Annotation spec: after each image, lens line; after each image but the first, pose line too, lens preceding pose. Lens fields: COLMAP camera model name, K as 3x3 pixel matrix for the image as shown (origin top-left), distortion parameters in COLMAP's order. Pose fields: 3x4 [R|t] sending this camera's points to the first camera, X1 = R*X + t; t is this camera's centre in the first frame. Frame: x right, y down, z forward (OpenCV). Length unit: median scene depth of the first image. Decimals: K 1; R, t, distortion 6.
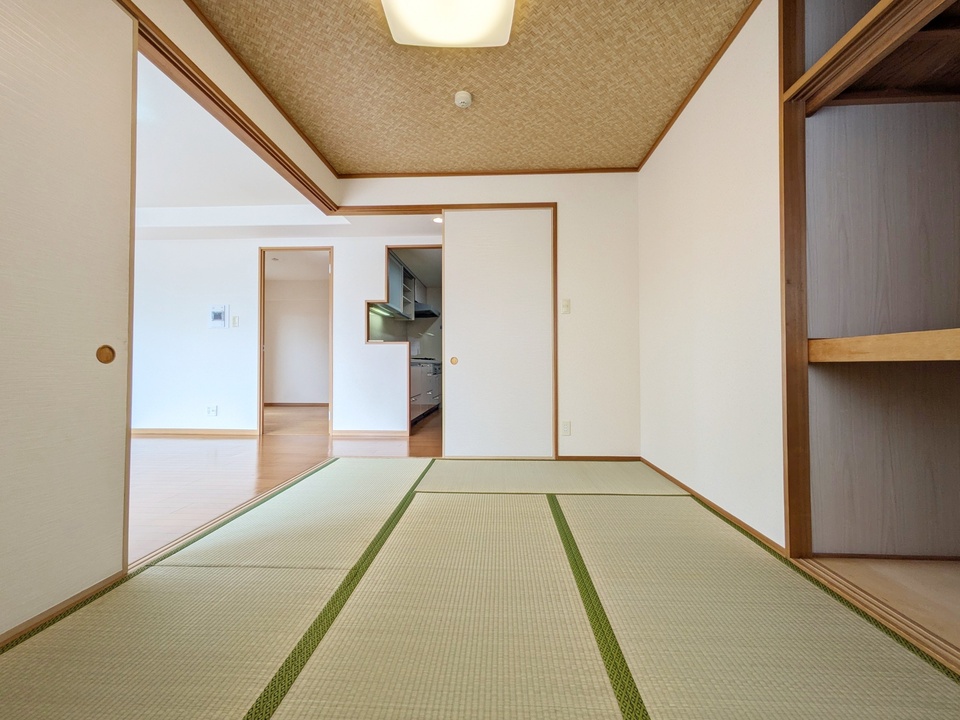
lens RADIAL K [[381.5, 0, 480.0], [0, 381.5, 360.0], [0, 0, 1]] dist [0.000242, 0.000028]
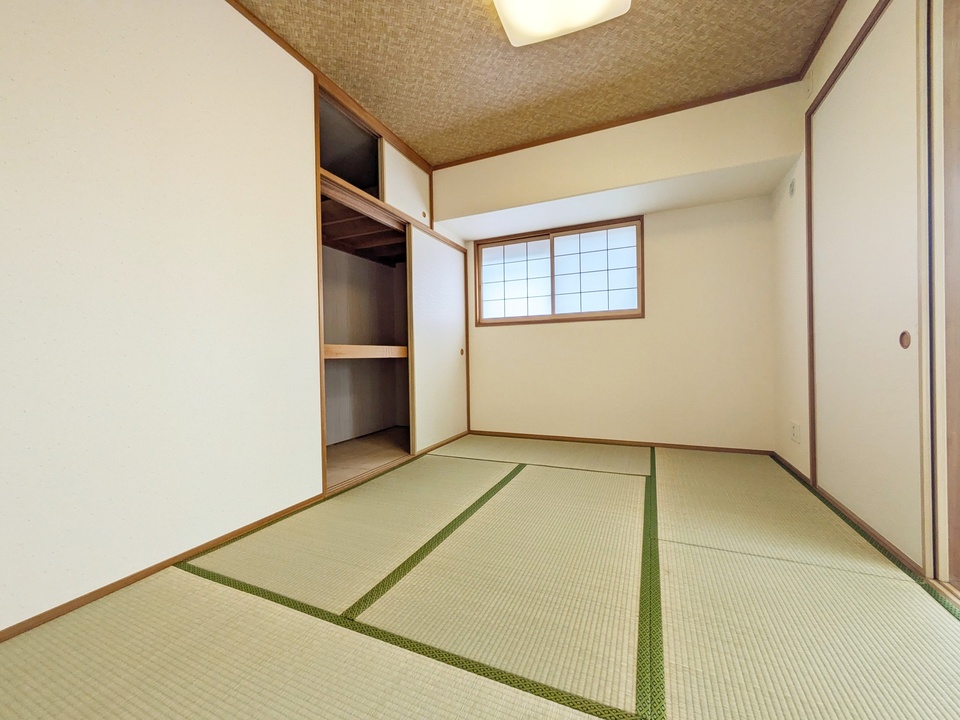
lens RADIAL K [[381.5, 0, 480.0], [0, 381.5, 360.0], [0, 0, 1]] dist [0.000242, 0.000028]
pose [[-0.933135, 0.011851, 0.359332, -0.268330], [0.011337, 0.999929, -0.003539, 0.023266], [-0.359349, 0.000771, -0.933203, 2.293263]]
